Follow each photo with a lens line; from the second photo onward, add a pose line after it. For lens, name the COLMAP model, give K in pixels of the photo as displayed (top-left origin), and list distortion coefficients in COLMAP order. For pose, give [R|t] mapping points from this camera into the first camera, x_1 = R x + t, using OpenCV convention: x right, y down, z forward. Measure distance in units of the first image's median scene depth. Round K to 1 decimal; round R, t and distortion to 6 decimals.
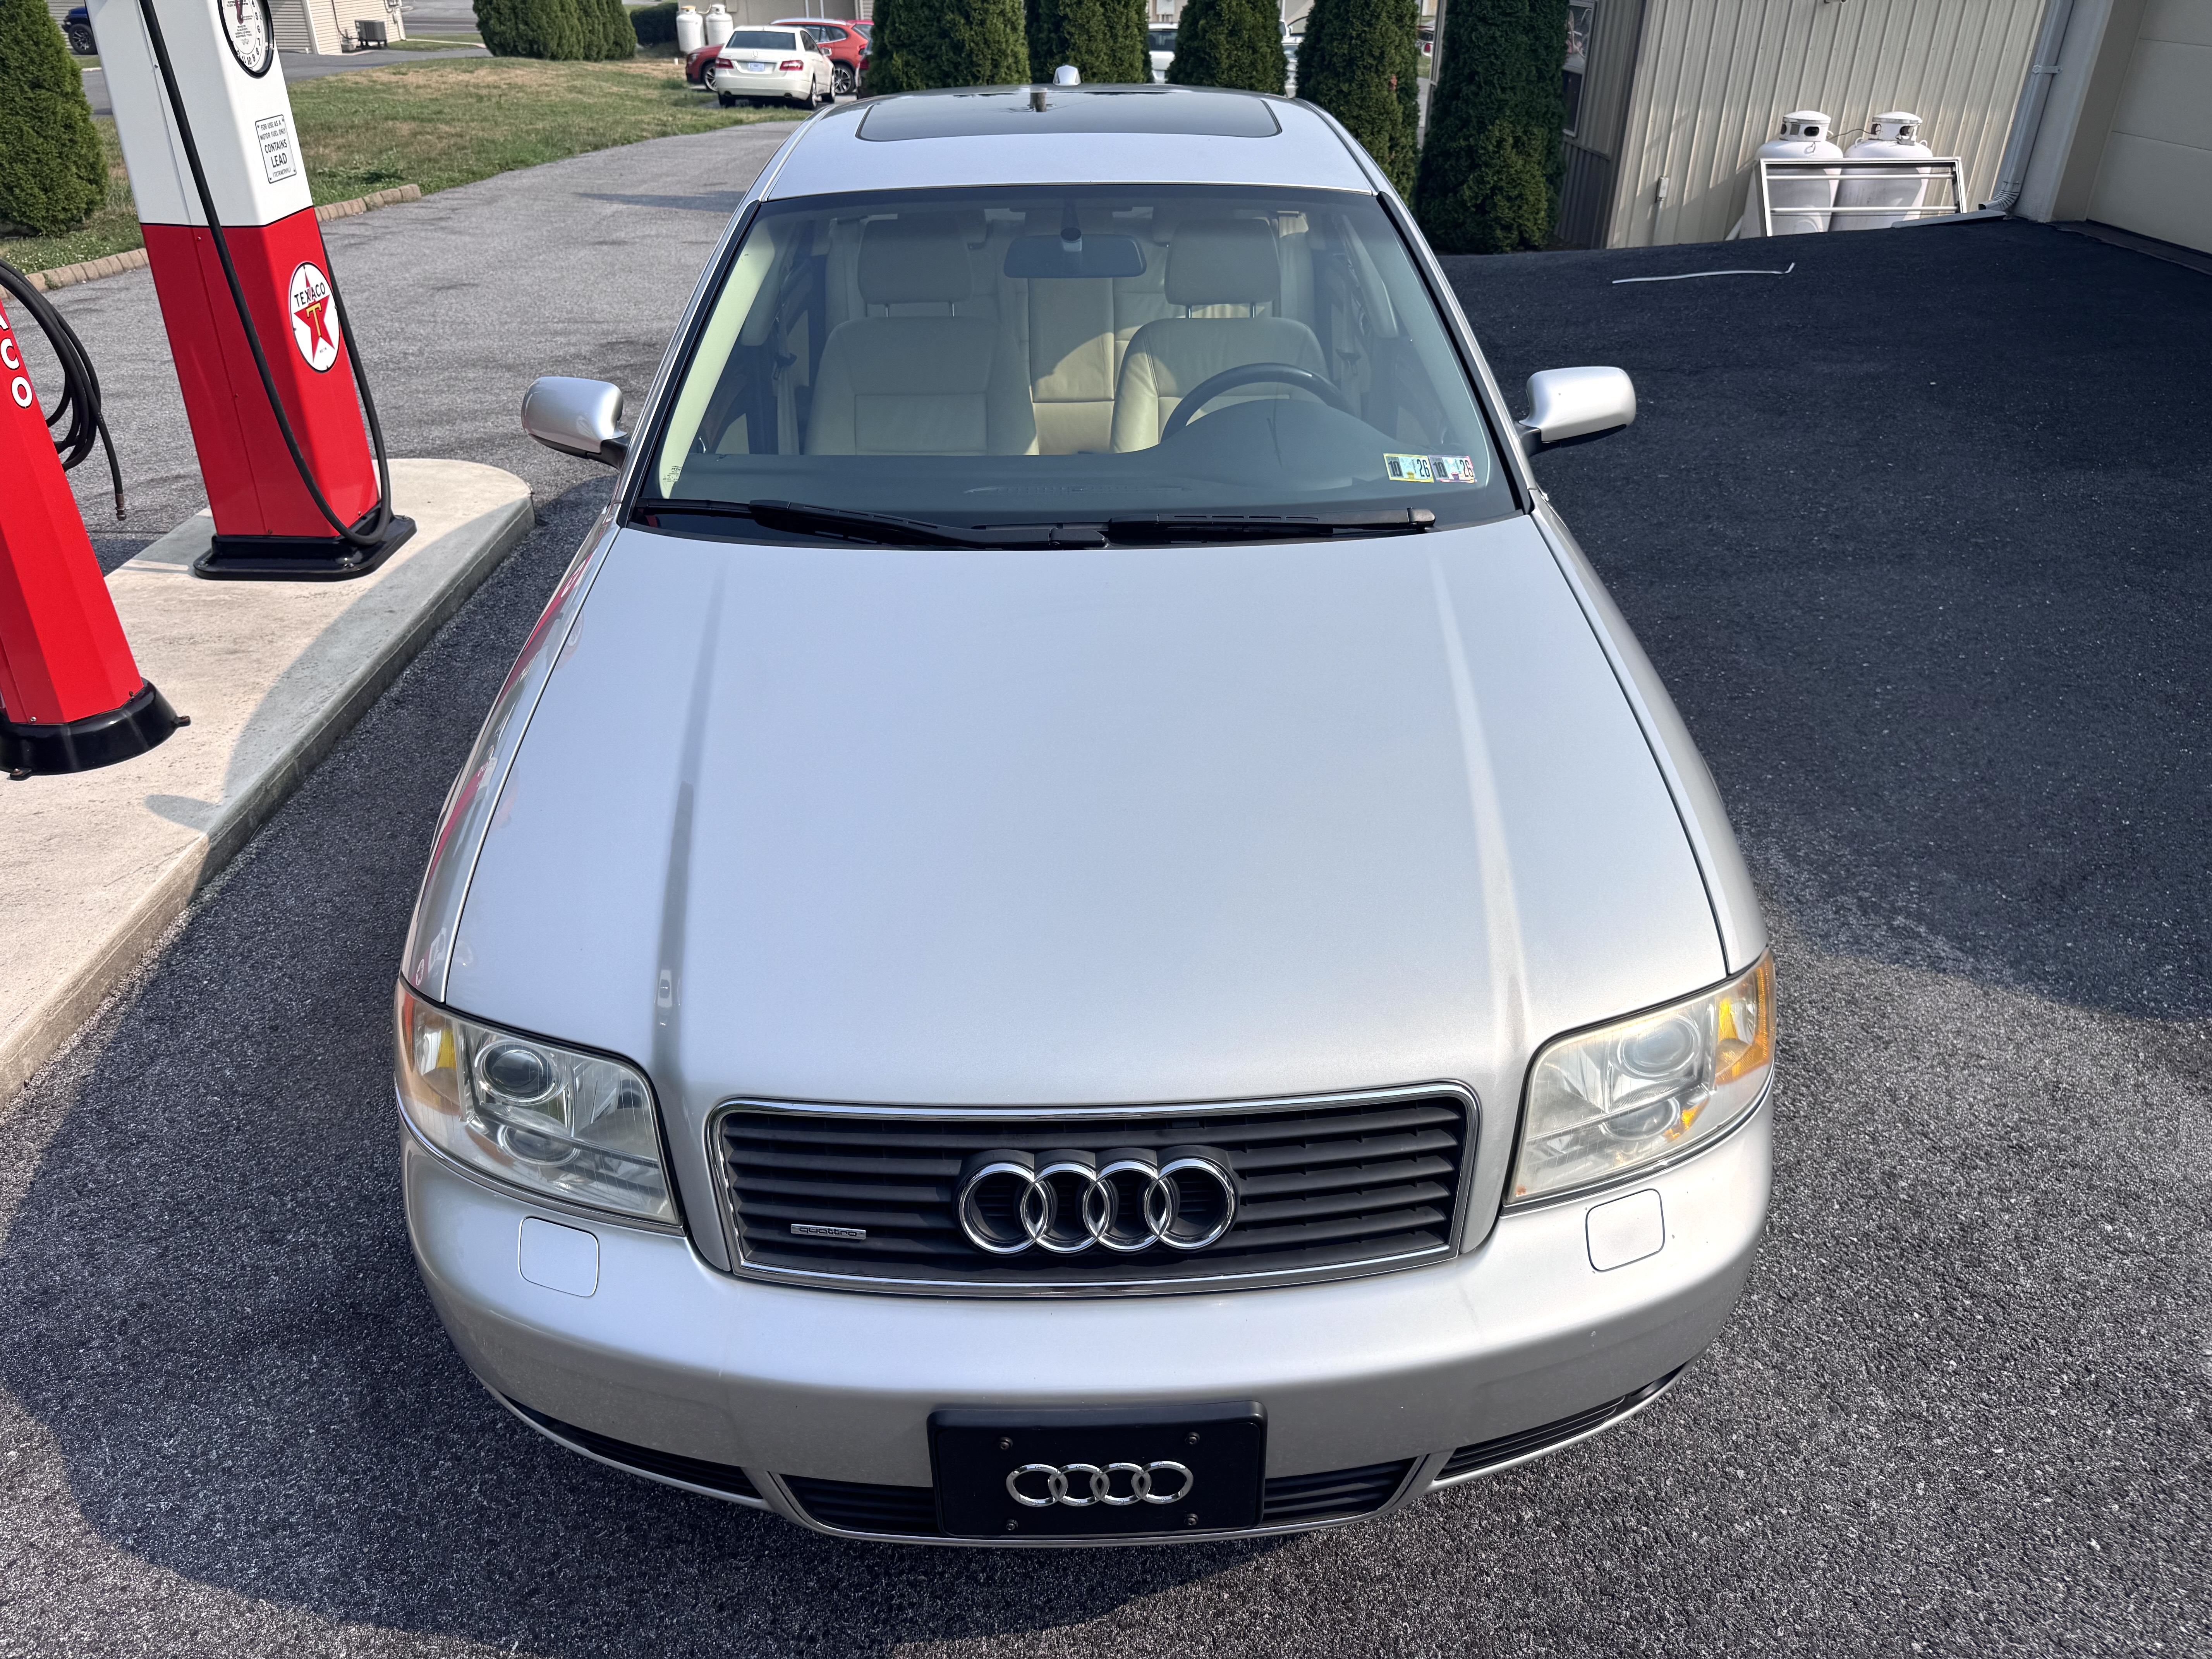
lens RADIAL K [[1568.3, 0, 1104.5], [0, 1568.3, 821.3], [0, 0, 1]] dist [0.009664, -0.018119]
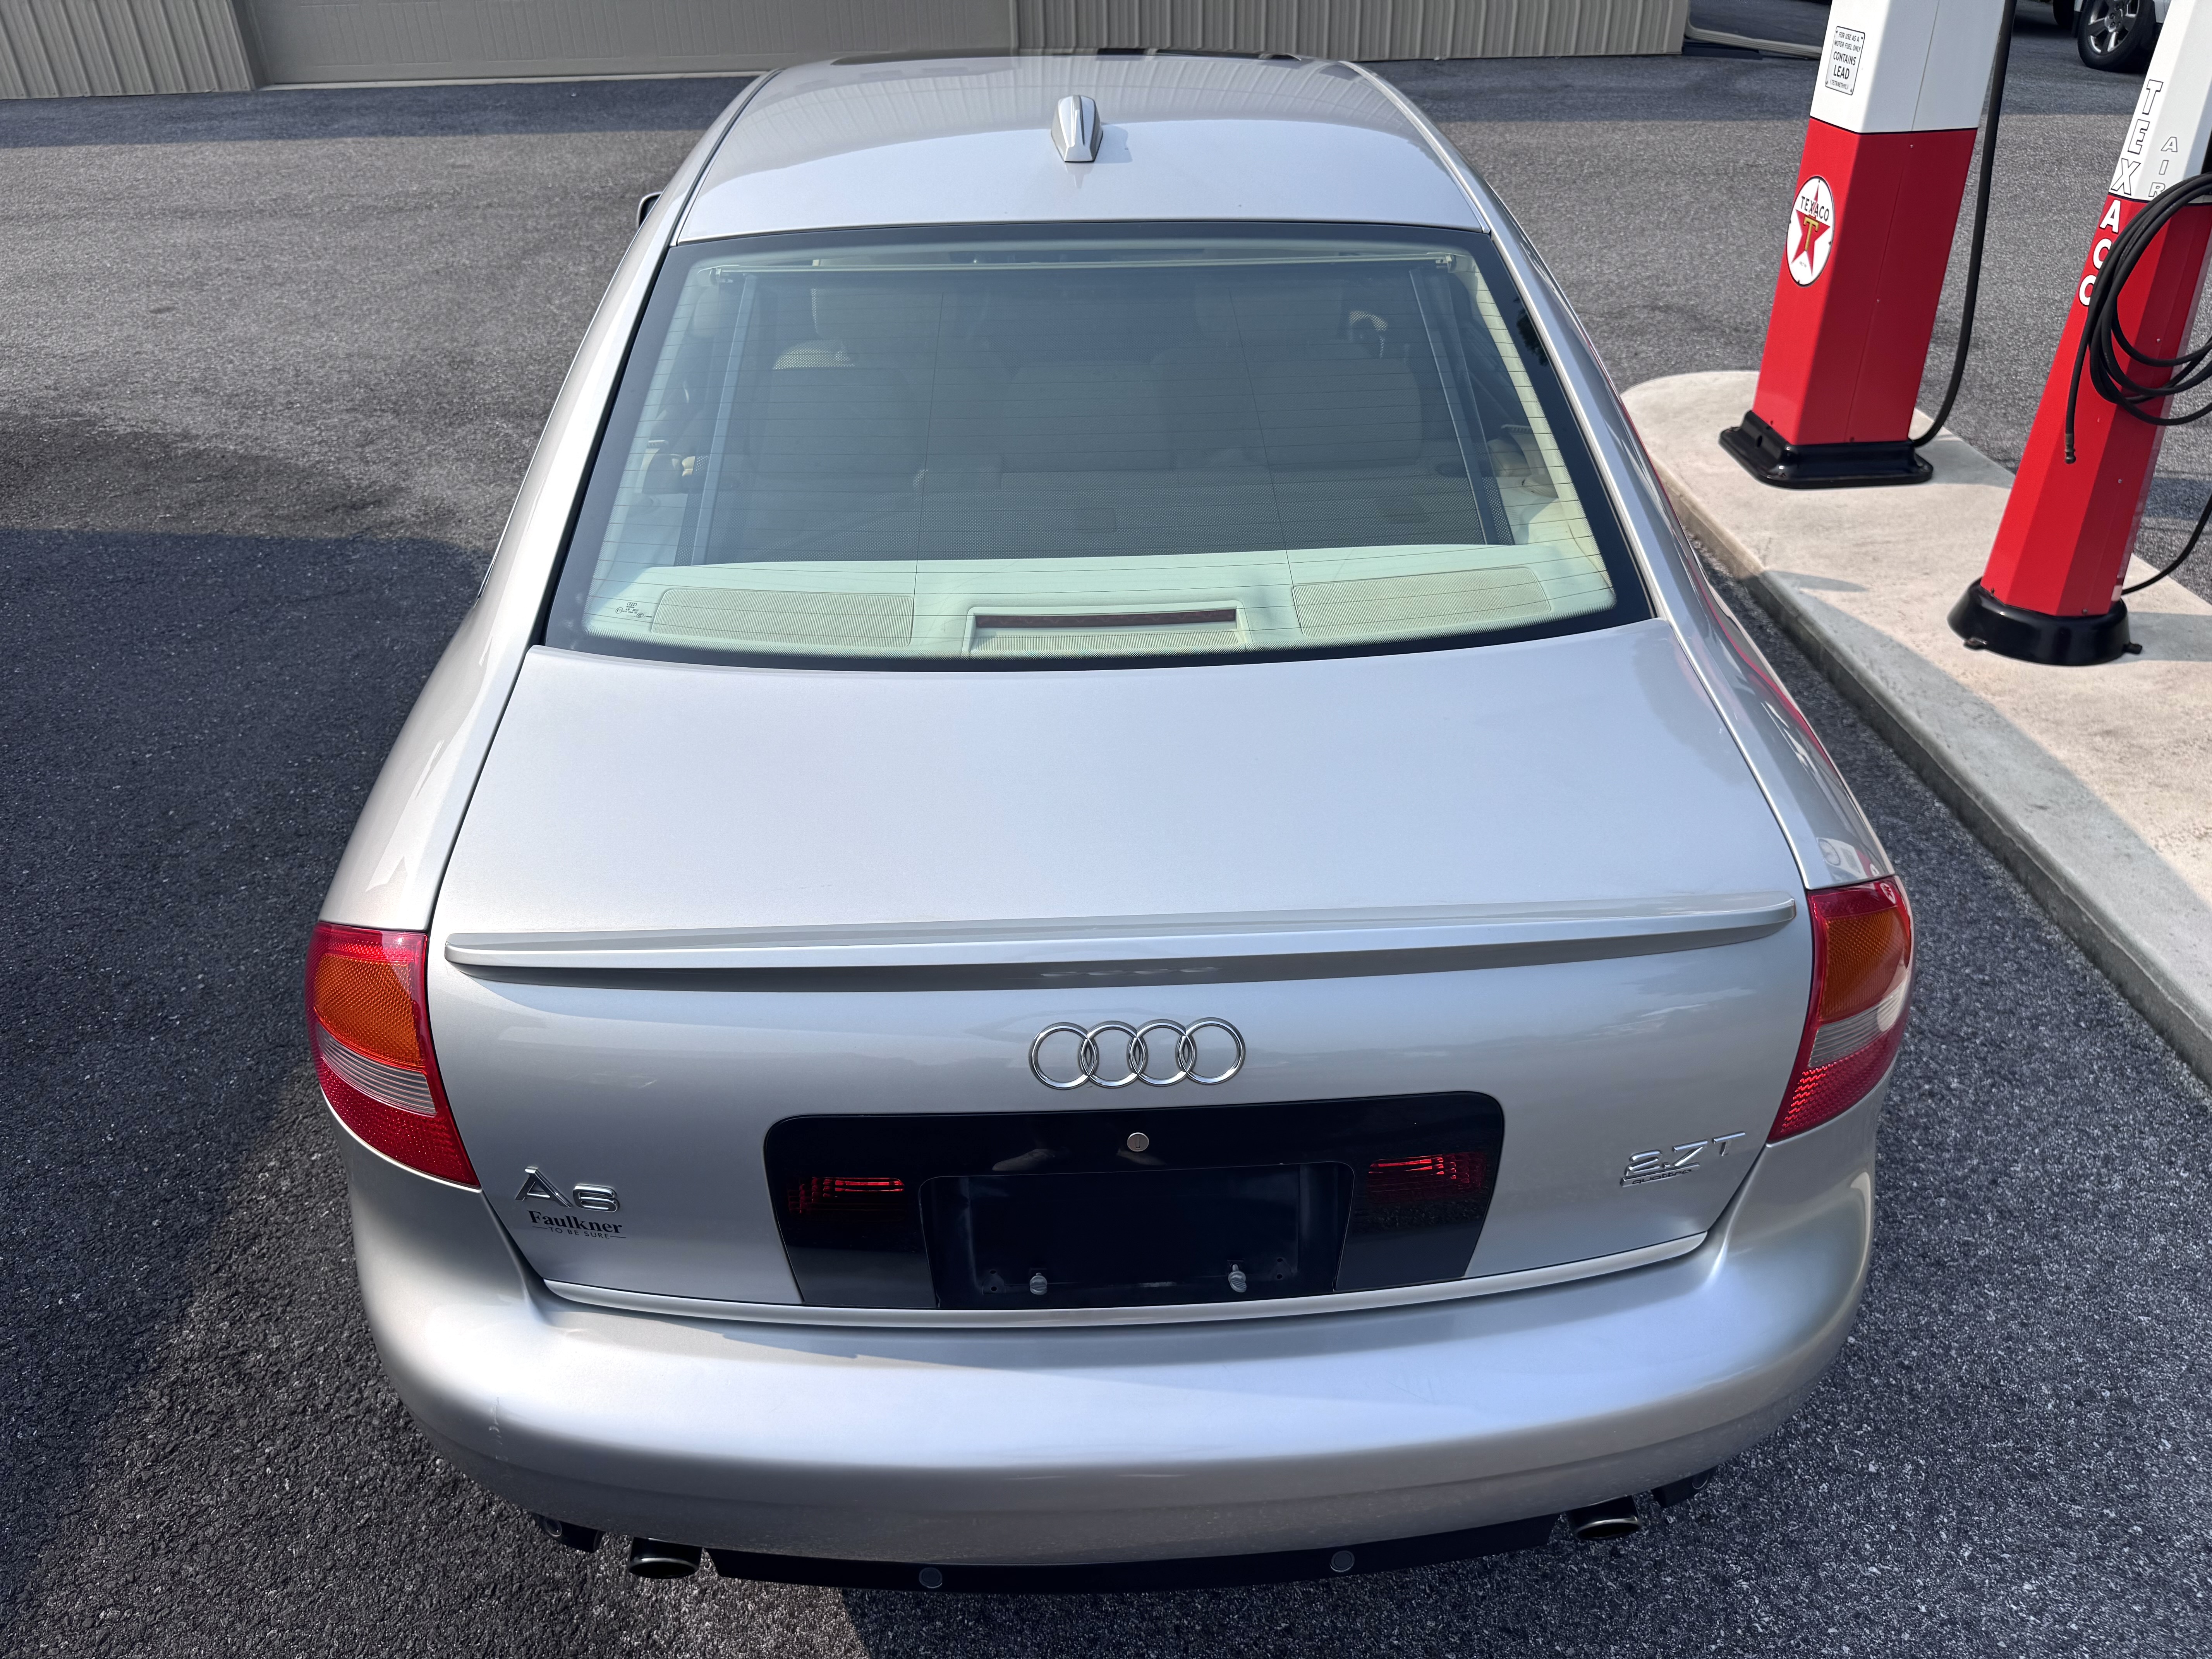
lens RADIAL K [[1568.3, 0, 1099.7], [0, 1568.3, 846.4], [0, 0, 1]] dist [0.009664, -0.018119]
pose [[-0.999275, 0.038043, 0.001571, -0.061493], [0.018940, 0.460847, 0.887278, -2.146750], [0.033031, 0.886664, -0.461233, 3.702483]]
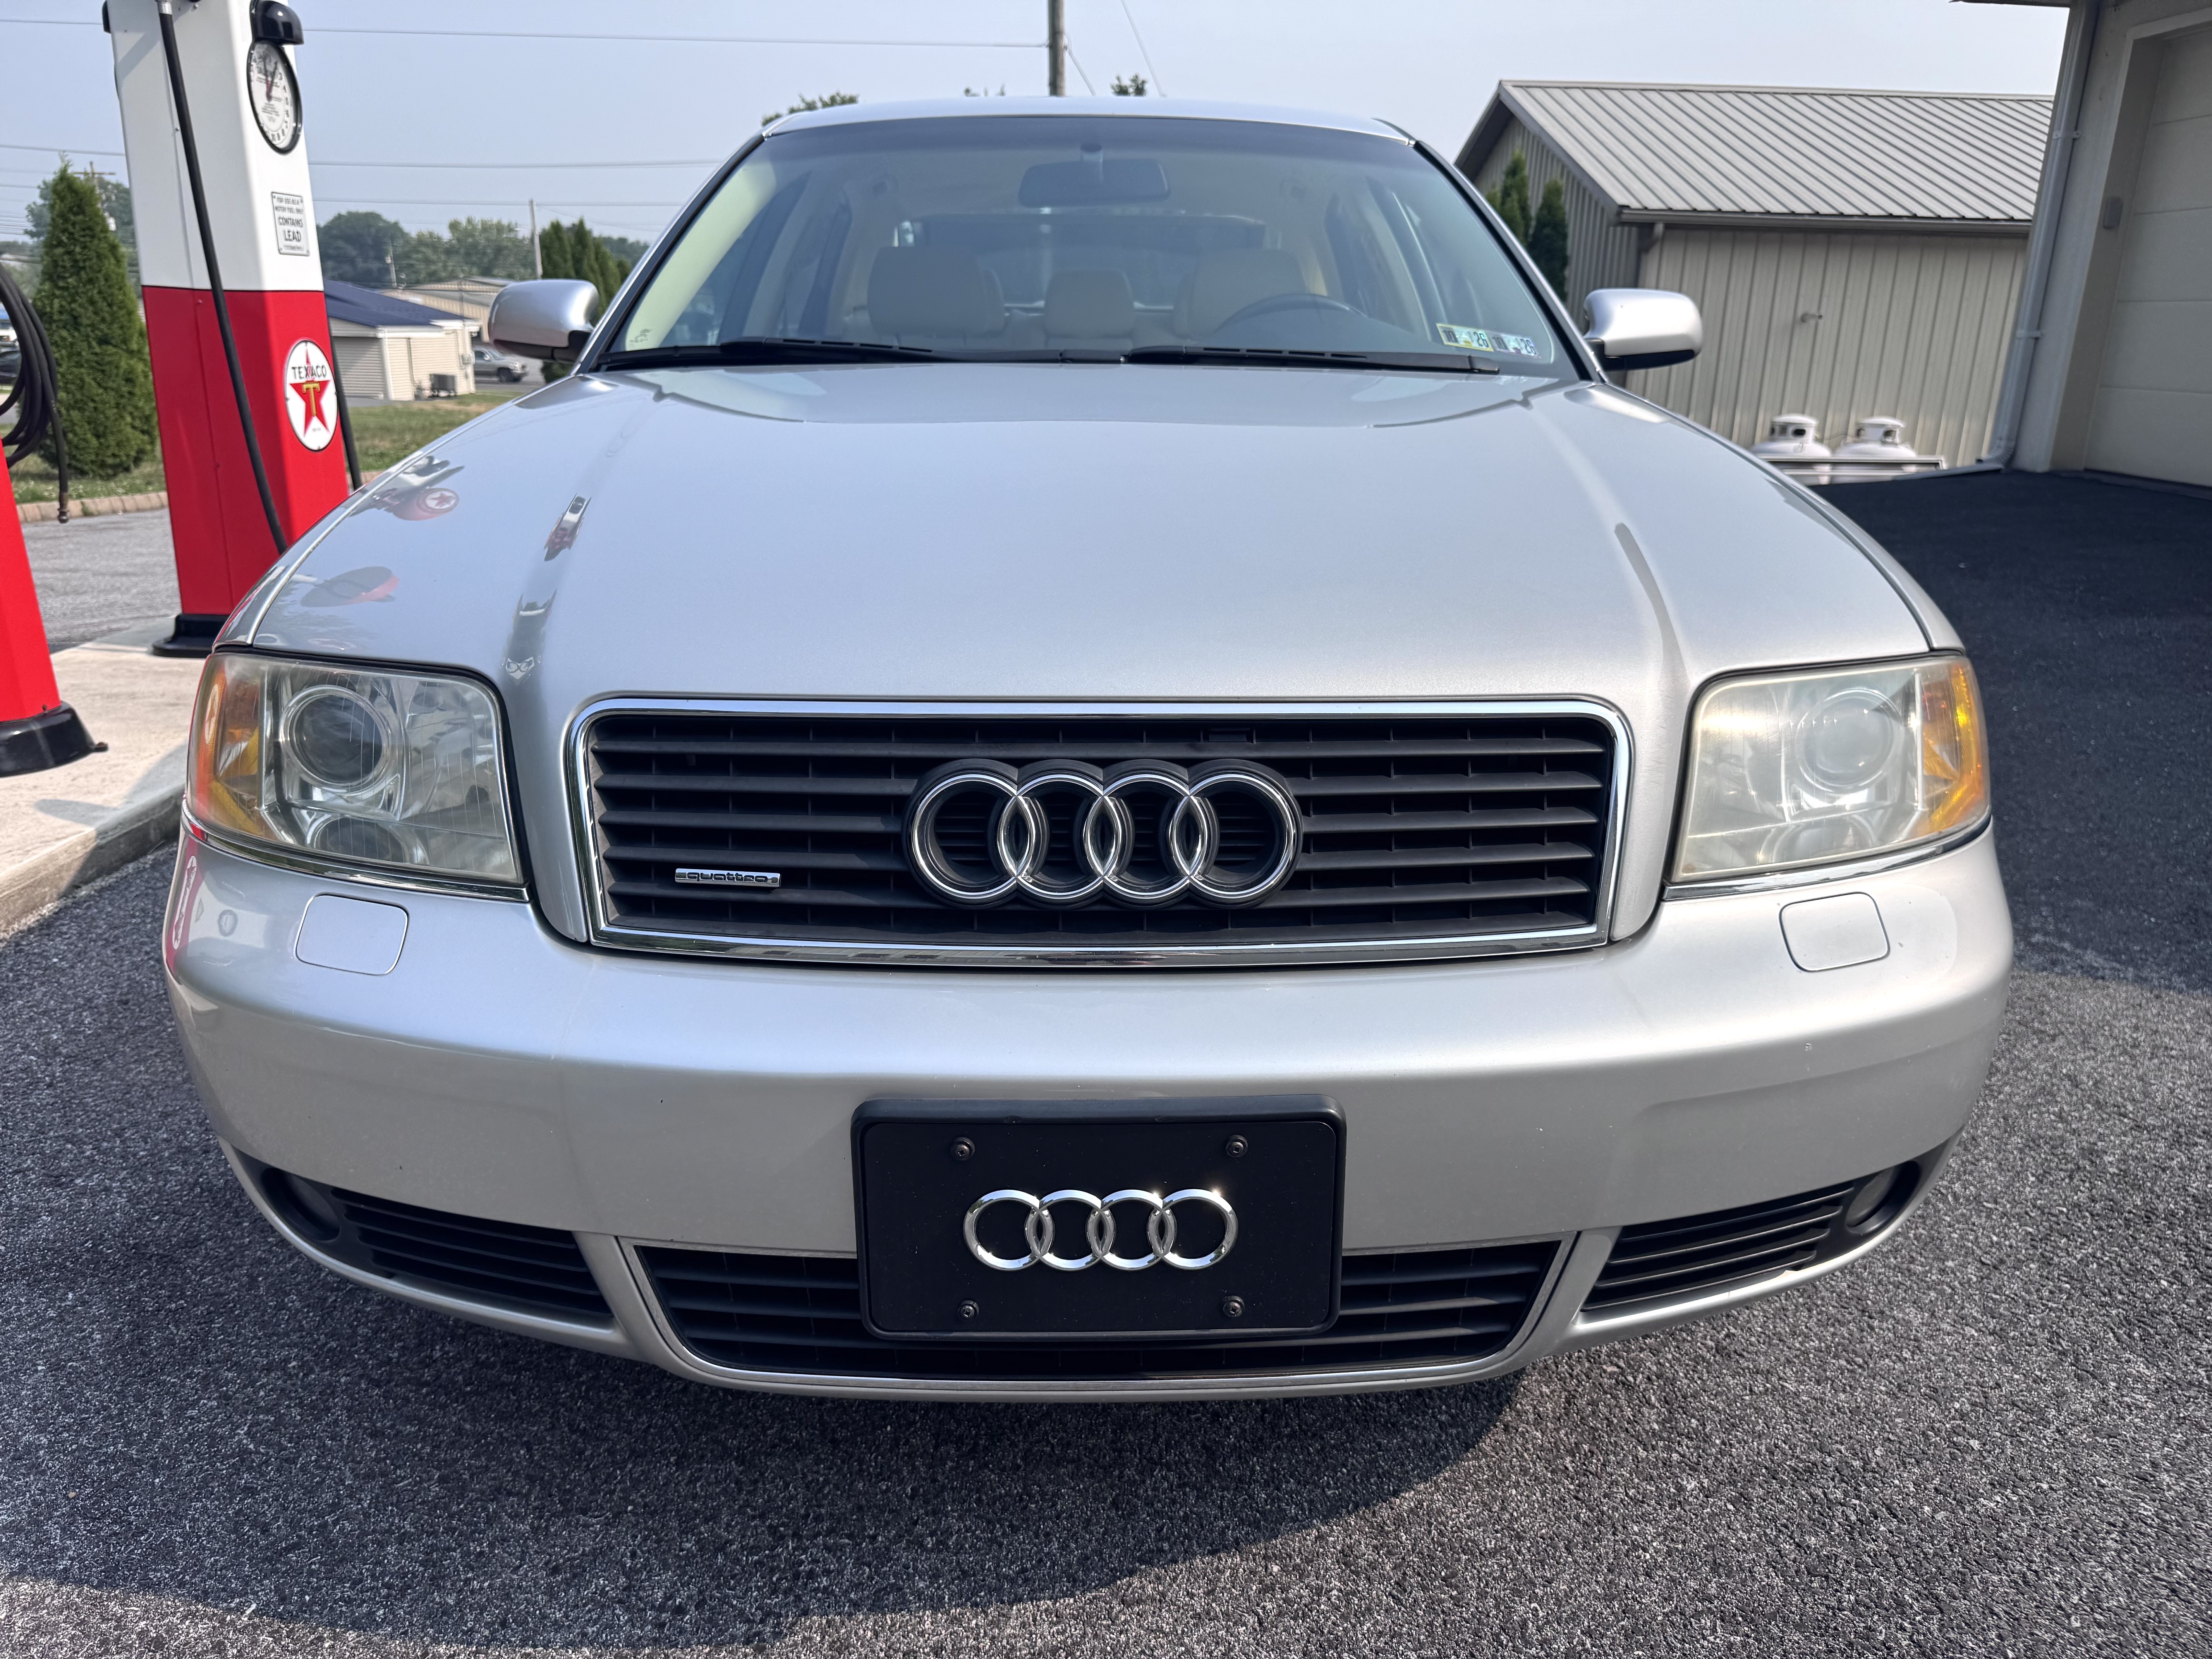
lens RADIAL K [[1568.3, 0, 1114.7], [0, 1568.3, 822.0], [0, 0, 1]] dist [0.009664, -0.018119]
pose [[0.999862, 0.016577, -0.001302, 0.000684], [-0.016484, 0.977904, -0.208403, 0.270941], [-0.002182, 0.208395, 0.978042, 0.209726]]
